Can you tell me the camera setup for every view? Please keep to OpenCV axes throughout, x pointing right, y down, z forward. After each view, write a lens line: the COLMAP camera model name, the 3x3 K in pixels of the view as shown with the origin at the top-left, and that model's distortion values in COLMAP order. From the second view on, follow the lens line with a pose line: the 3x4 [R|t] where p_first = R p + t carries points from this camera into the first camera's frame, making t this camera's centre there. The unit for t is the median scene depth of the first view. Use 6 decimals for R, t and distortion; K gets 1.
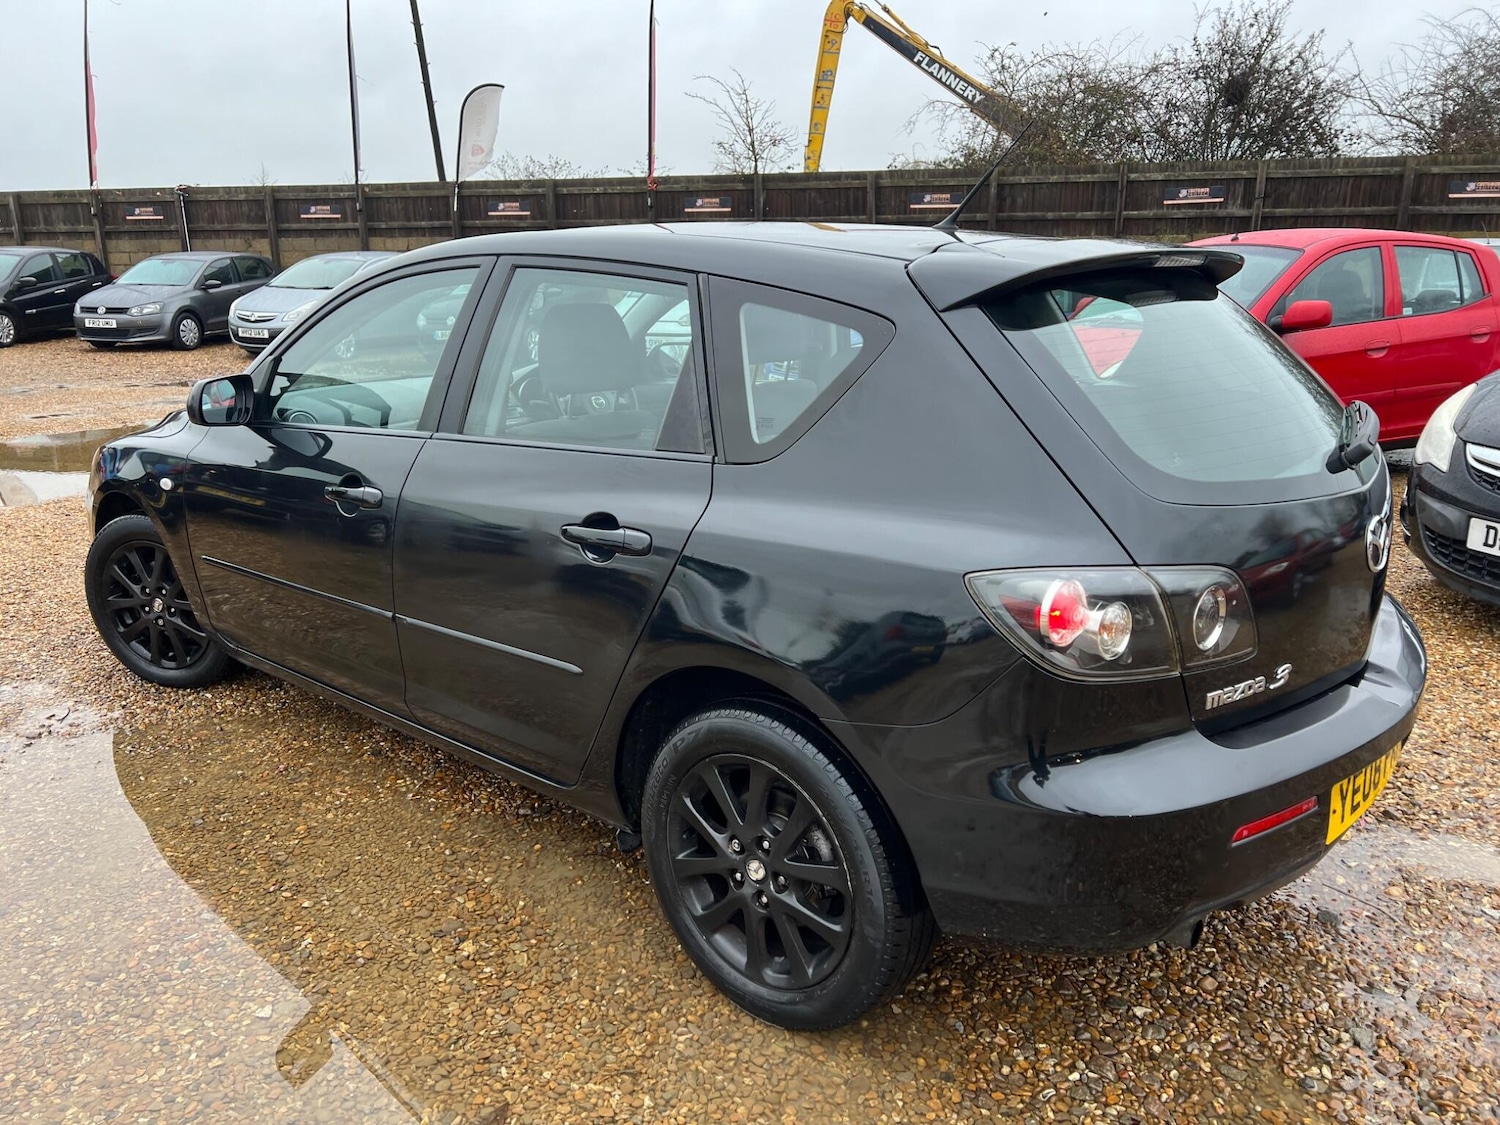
lens RADIAL K [[1146.3, 0, 747.1], [0, 1146.3, 558.2], [0, 0, 1]] dist [0.063974, -0.069655]
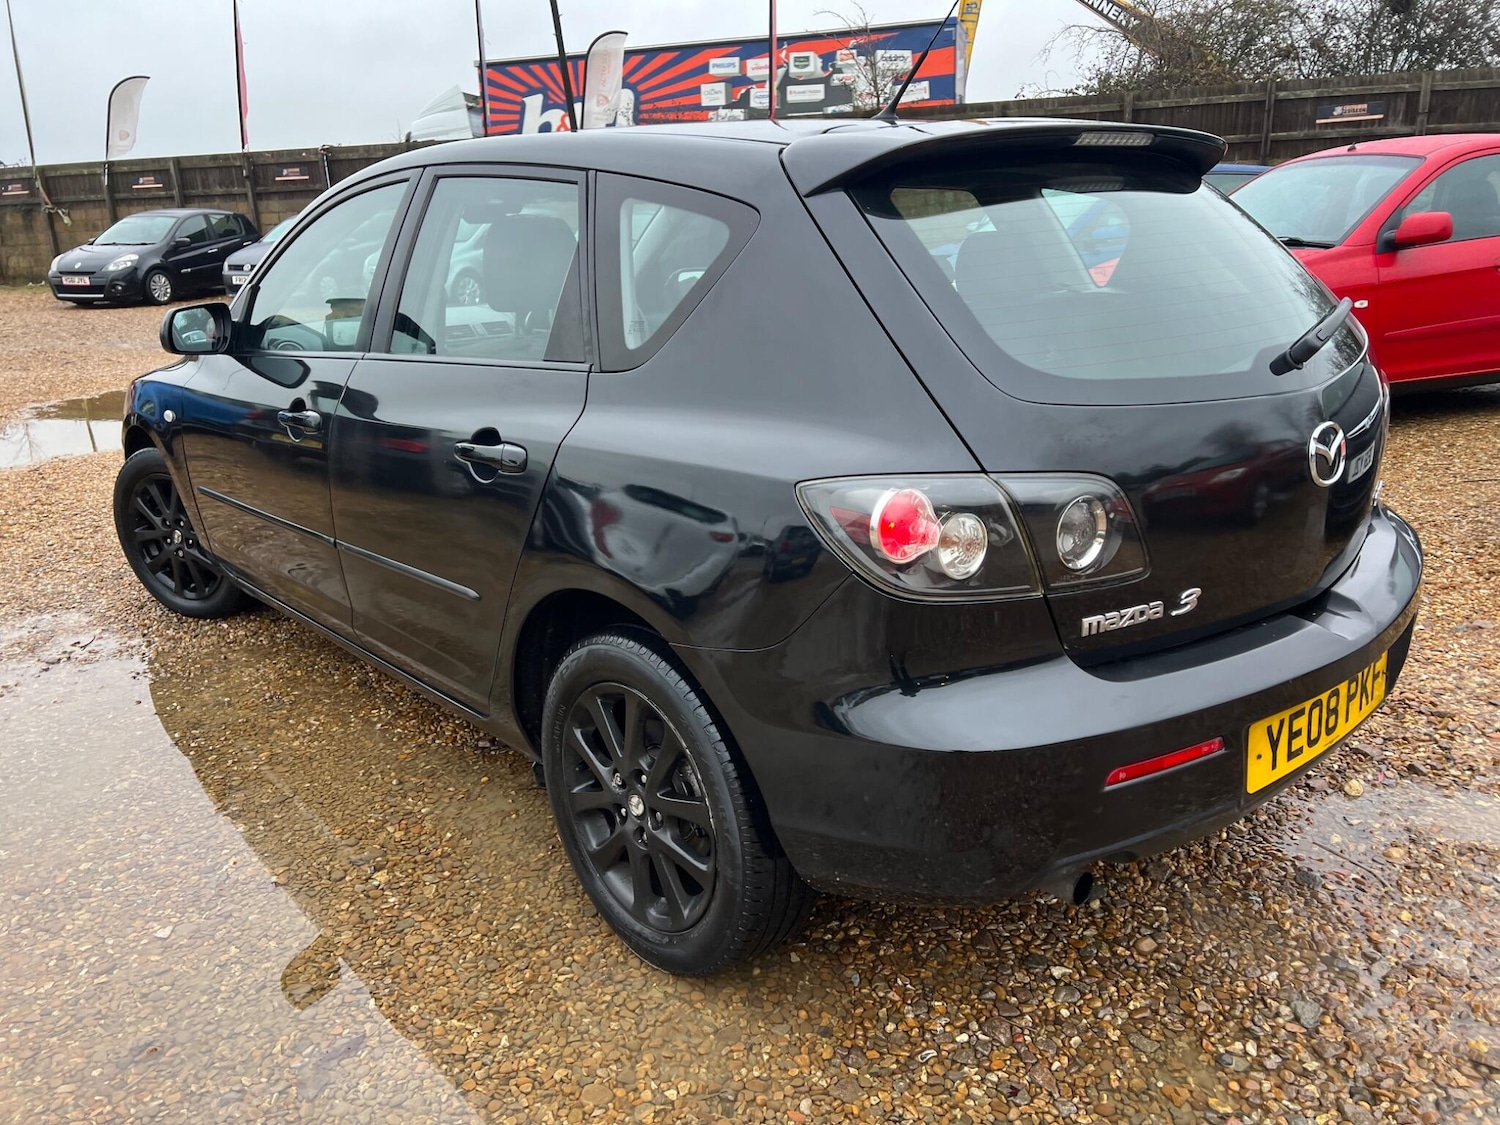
lens RADIAL K [[1146.6, 0, 766.5], [0, 1146.6, 540.9], [0, 0, 1]] dist [0.063620, -0.071116]
pose [[0.993076, 0.002998, -0.117434, 0.203002], [0.000224, 0.999624, 0.027410, 0.025801], [0.117472, -0.027247, 0.992702, 0.074227]]
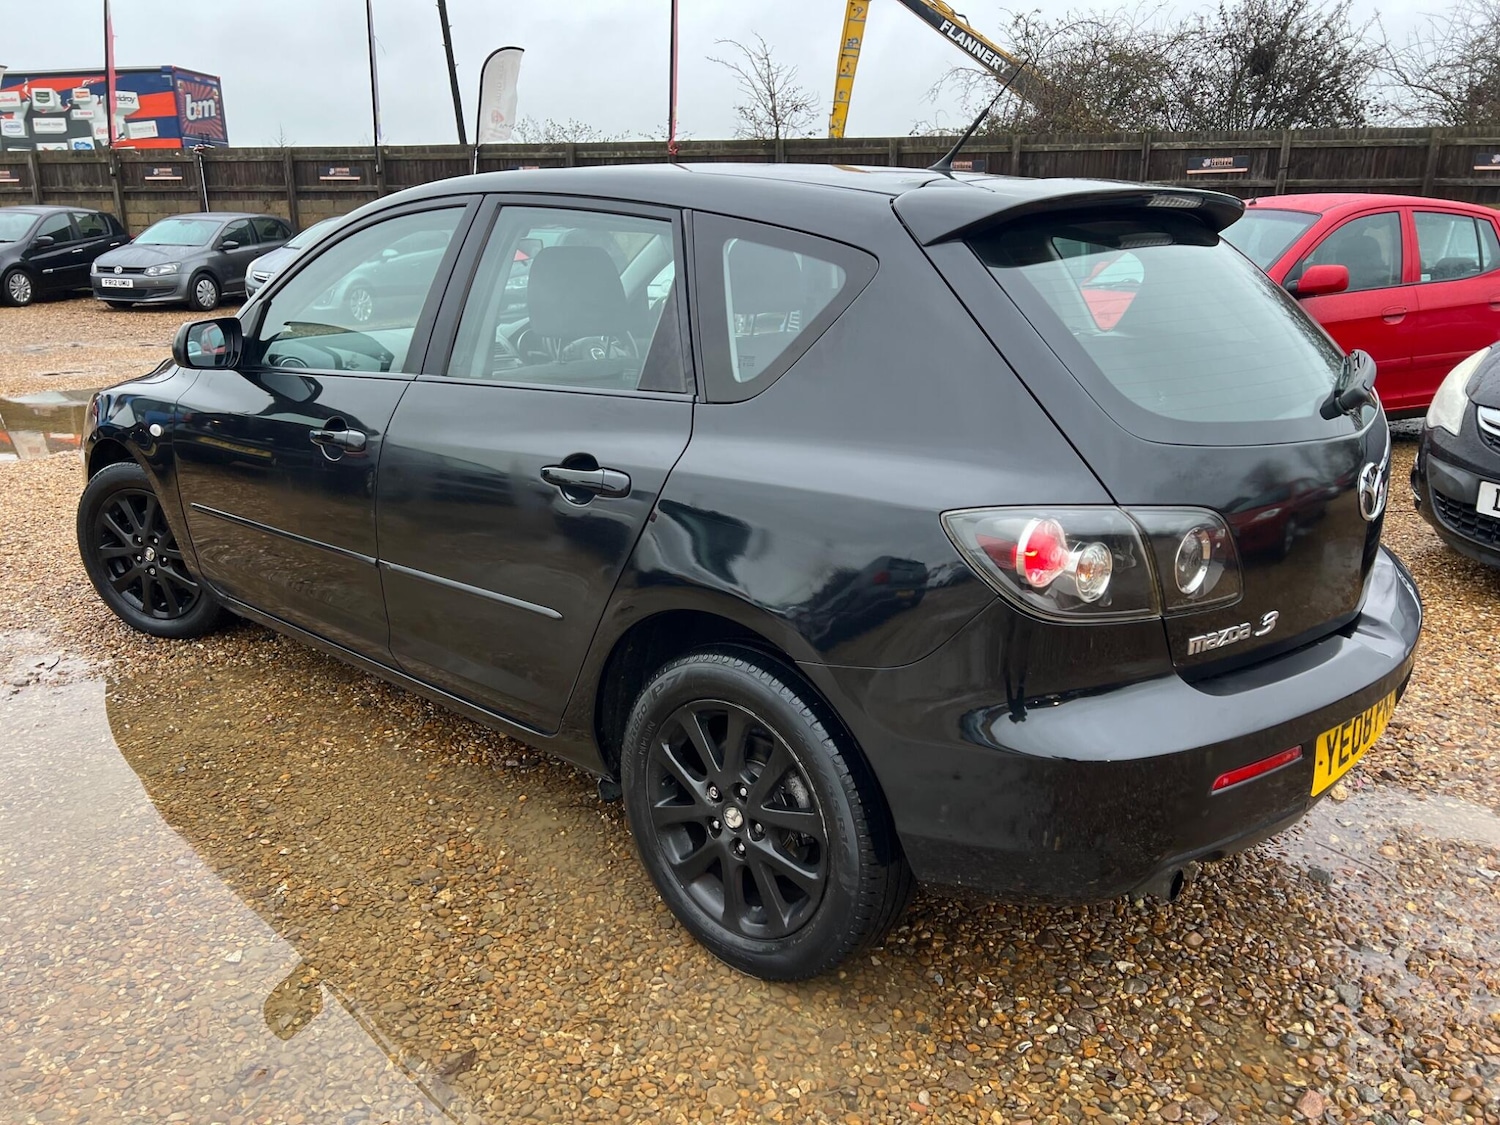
lens RADIAL K [[1146.6, 0, 766.5], [0, 1146.6, 540.9], [0, 0, 1]] dist [0.063620, -0.071116]
pose [[0.999940, 0.010642, -0.002562, 0.032782], [-0.010617, 0.999898, 0.009545, 0.022489], [0.002664, -0.009517, 0.999951, 0.018125]]
